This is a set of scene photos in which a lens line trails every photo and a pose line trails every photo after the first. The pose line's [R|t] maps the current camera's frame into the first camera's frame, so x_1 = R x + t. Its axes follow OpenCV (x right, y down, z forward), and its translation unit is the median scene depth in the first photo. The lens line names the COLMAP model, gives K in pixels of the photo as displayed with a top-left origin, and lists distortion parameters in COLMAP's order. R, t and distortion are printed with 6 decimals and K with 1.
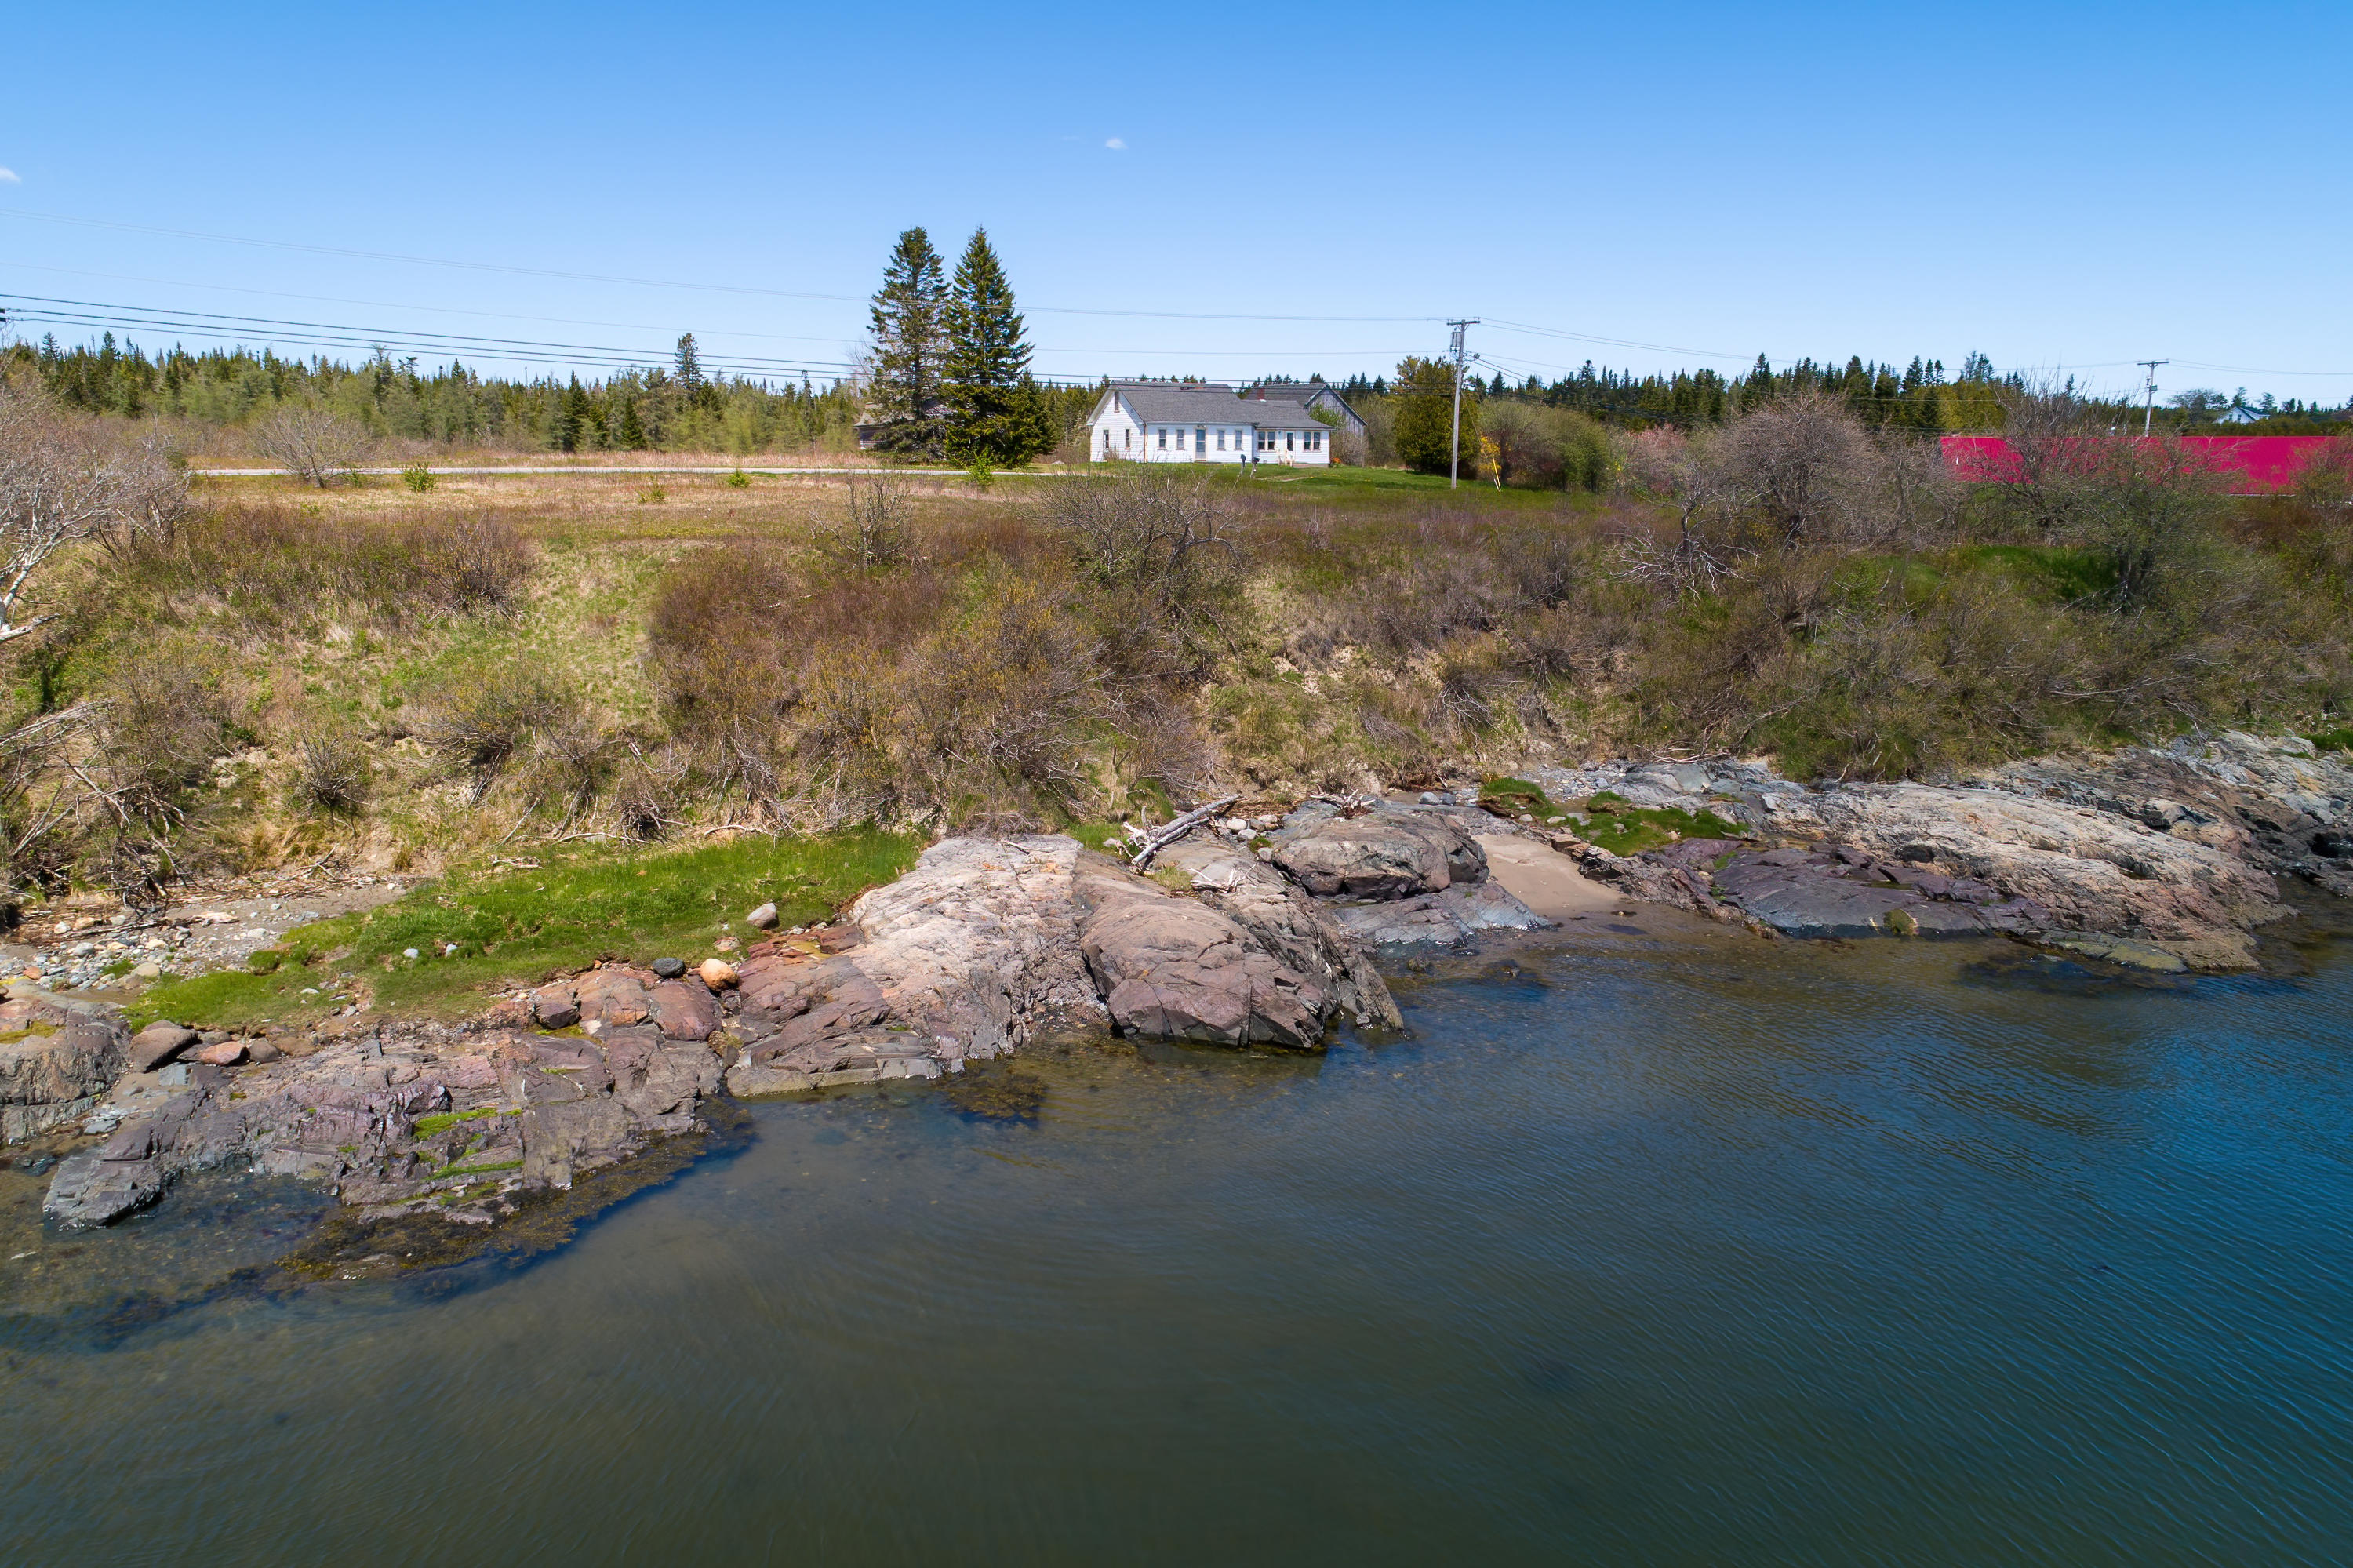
lens RADIAL K [[1588.7, 0, 1162.2], [0, 1588.7, 799.5], [0, 0, 1]] dist [-0.007801, 0.004723]
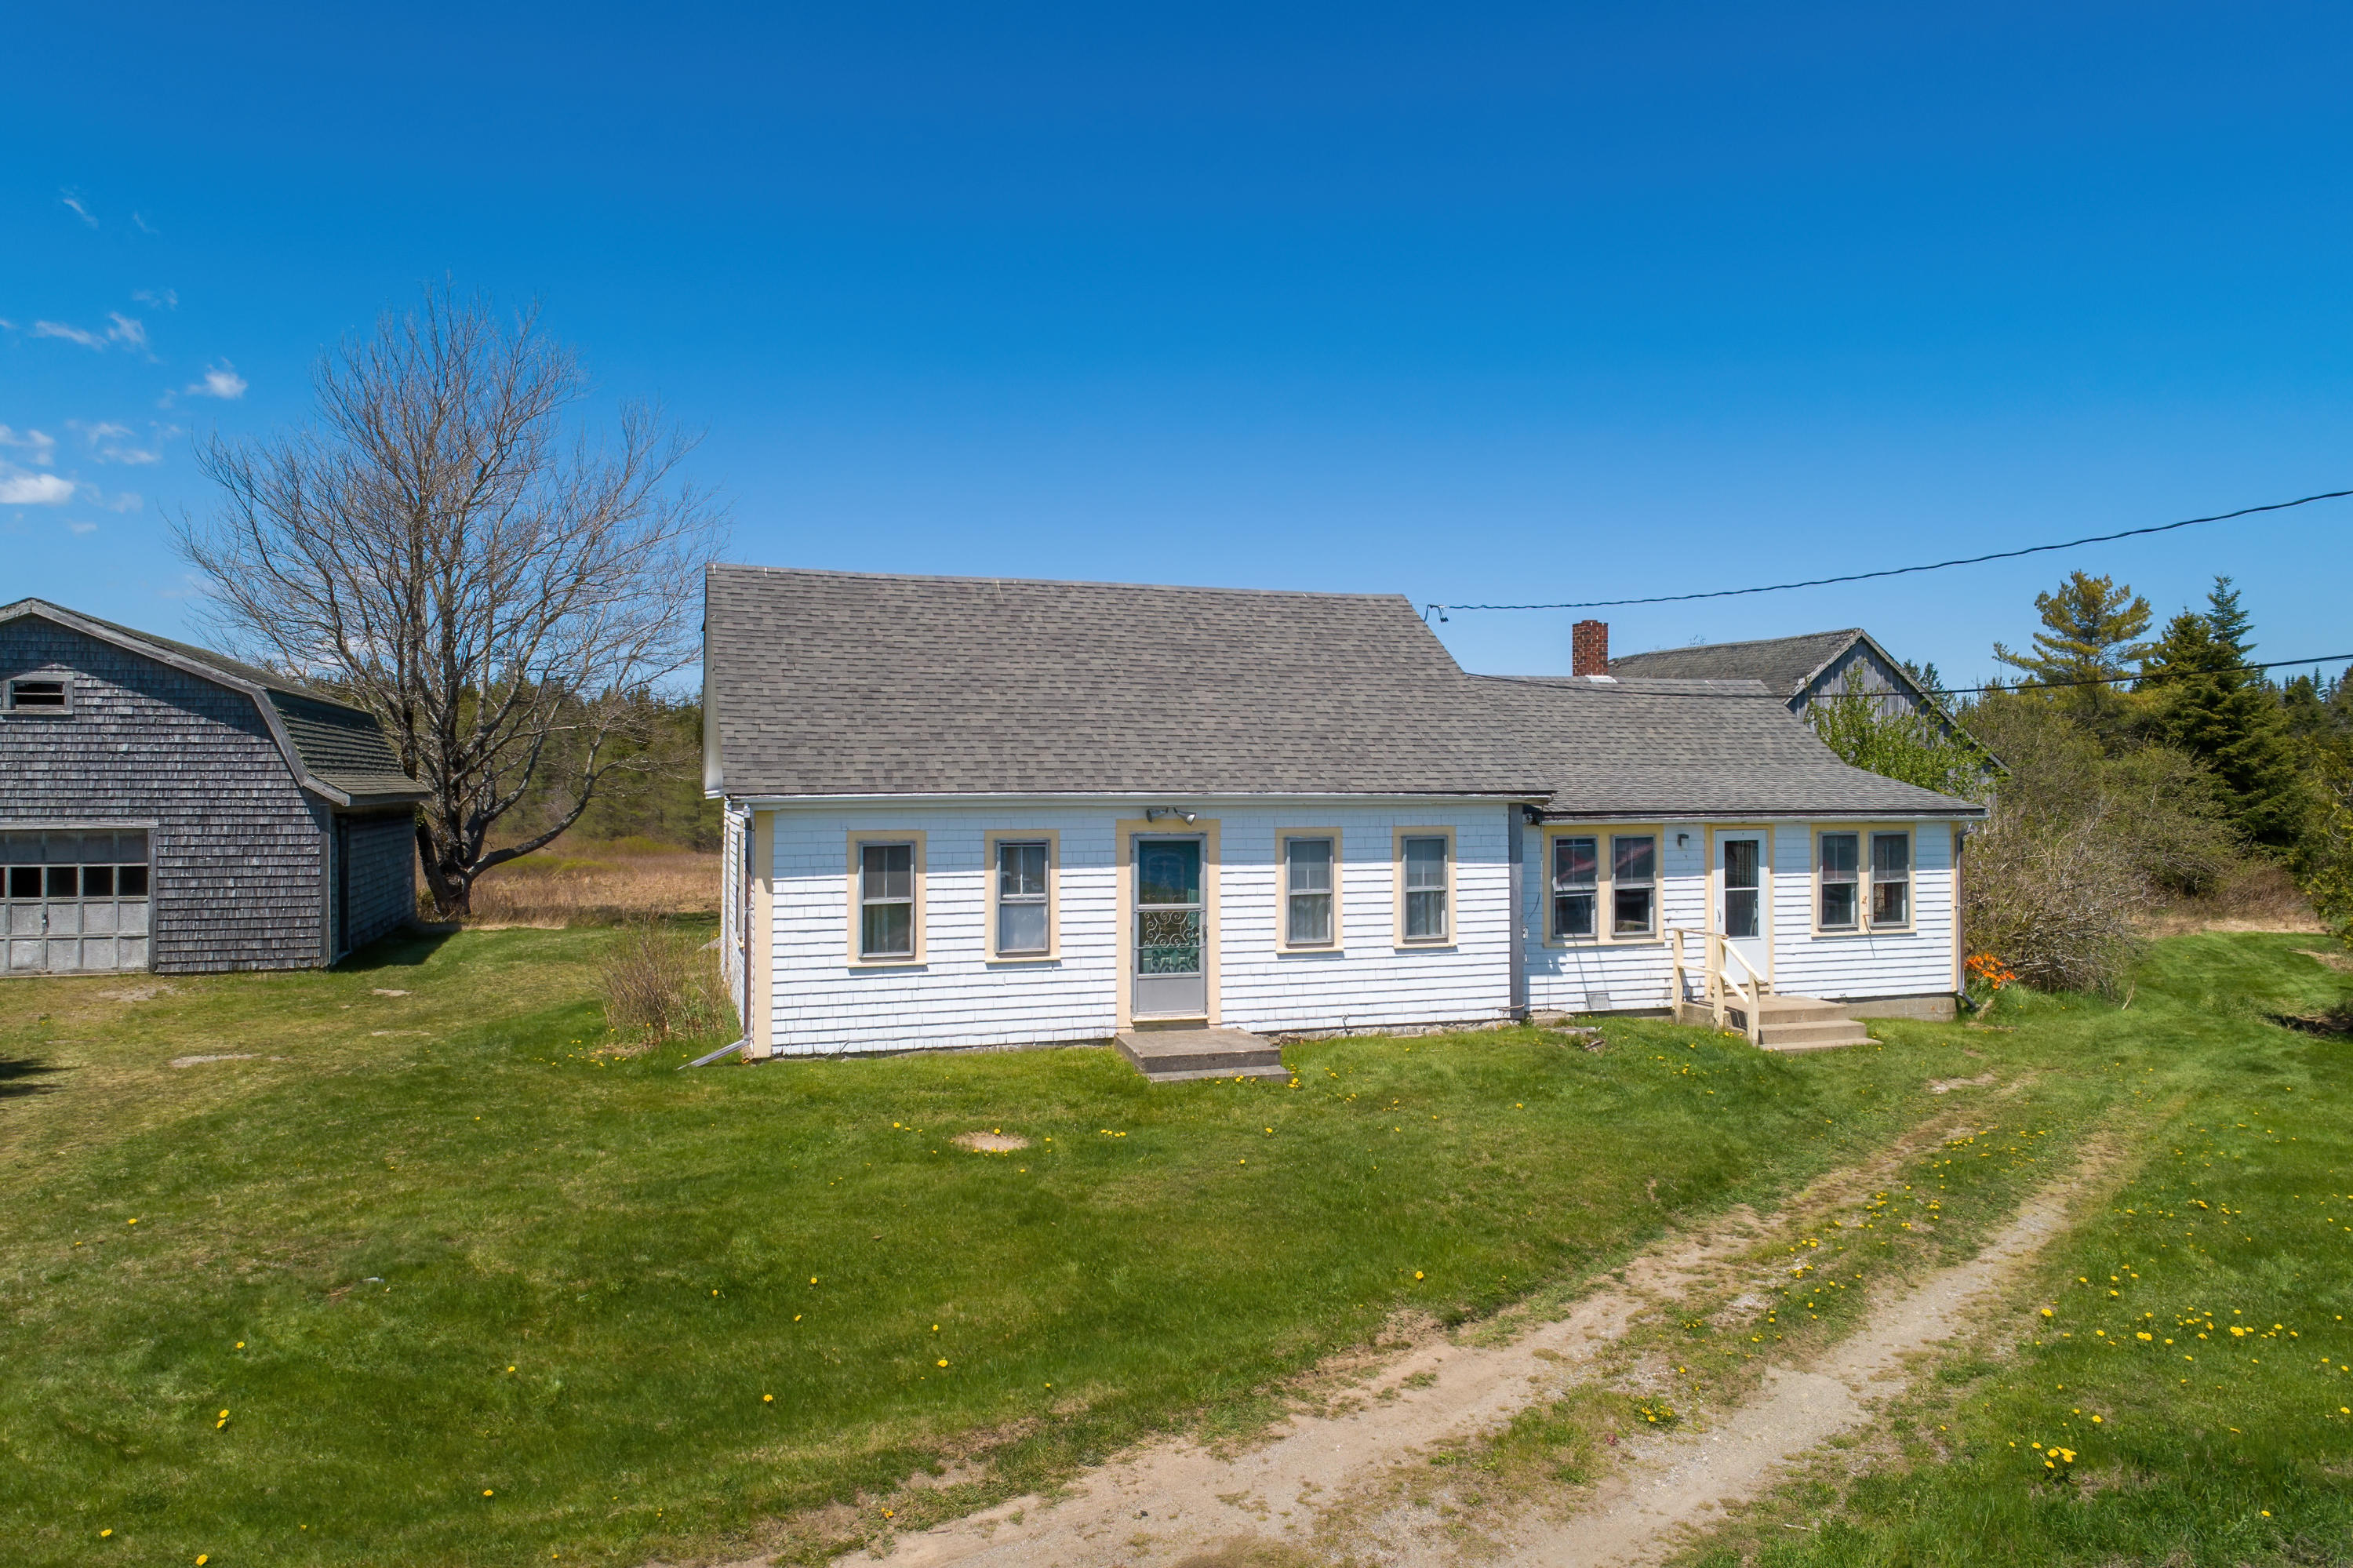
lens RADIAL K [[1588.7, 0, 1220.0], [0, 1588.7, 939.1], [0, 0, 1]] dist [-0.007801, 0.004723]
pose [[0.975895, 0.016852, -0.217587, 0.166236], [-0.042178, 0.992781, -0.112279, -0.529697], [0.214124, 0.118750, 0.969561, 2.184690]]
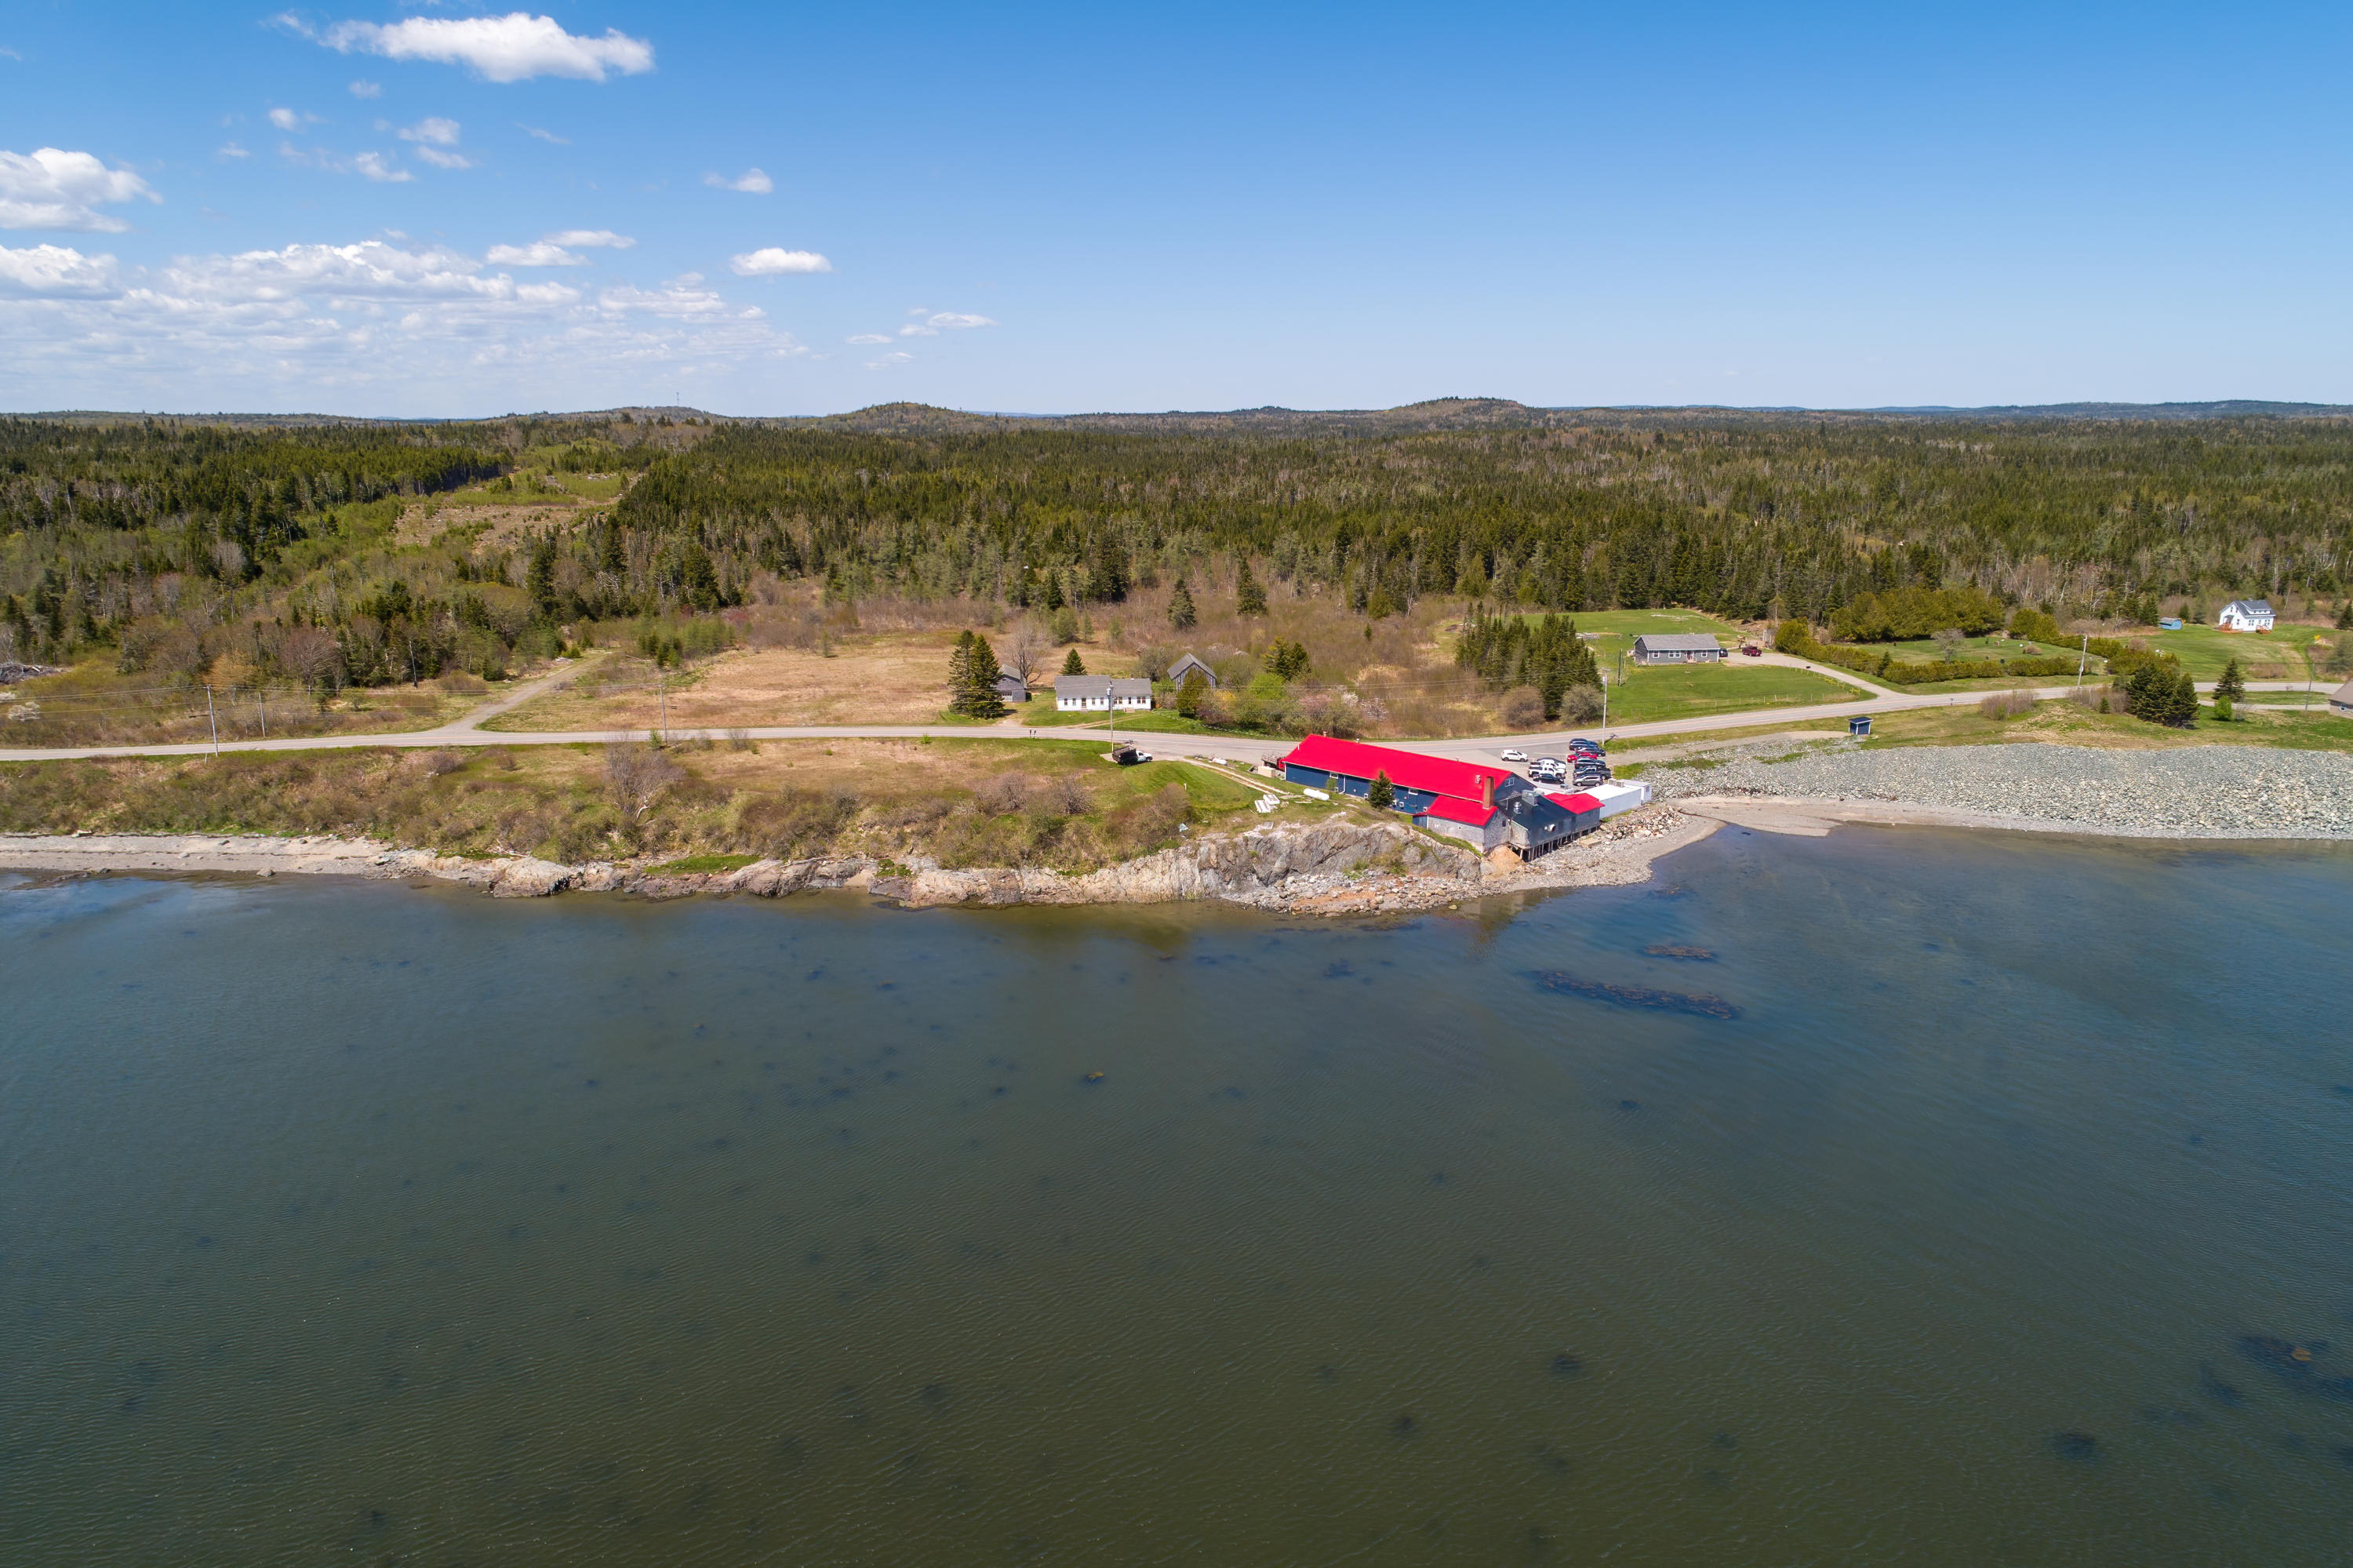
lens RADIAL K [[1588.7, 0, 1122.3], [0, 1588.7, 771.3], [0, 0, 1]] dist [-0.007801, 0.004723]
pose [[0.883544, 0.095929, -0.458418, 3.222639], [-0.089974, 0.995333, 0.034871, -0.542411], [0.459624, 0.010436, 0.888052, -3.139867]]
